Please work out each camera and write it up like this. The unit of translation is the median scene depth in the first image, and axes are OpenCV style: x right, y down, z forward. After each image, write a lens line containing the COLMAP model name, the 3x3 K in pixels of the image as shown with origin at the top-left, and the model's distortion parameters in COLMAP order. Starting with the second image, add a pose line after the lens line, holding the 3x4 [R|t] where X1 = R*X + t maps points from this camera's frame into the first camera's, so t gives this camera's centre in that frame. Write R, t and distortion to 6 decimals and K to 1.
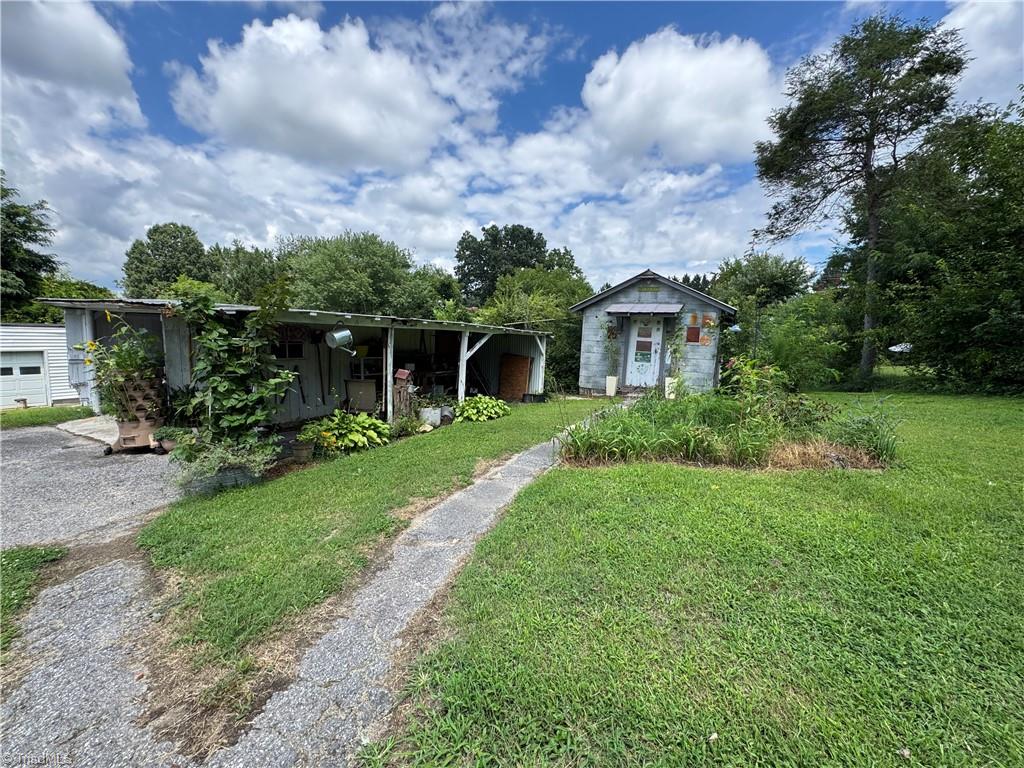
lens RADIAL K [[401.8, 0, 506.6], [0, 401.8, 388.5], [0, 0, 1]] dist [-0.002406, 0.000154]
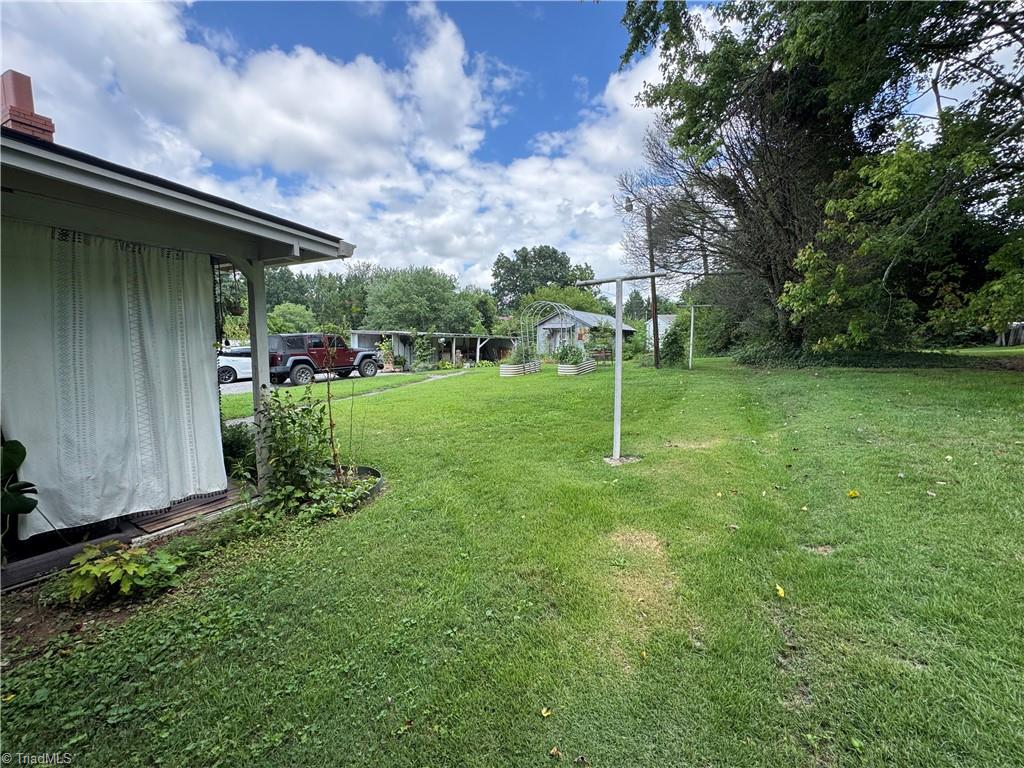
lens RADIAL K [[401.8, 0, 510.0], [0, 401.8, 394.9], [0, 0, 1]] dist [-0.002406, 0.000154]
pose [[0.995020, -0.010238, -0.099153, 0.040182], [0.010441, 0.999944, 0.001534, 0.026150], [0.099131, -0.002561, 0.995071, -0.182728]]
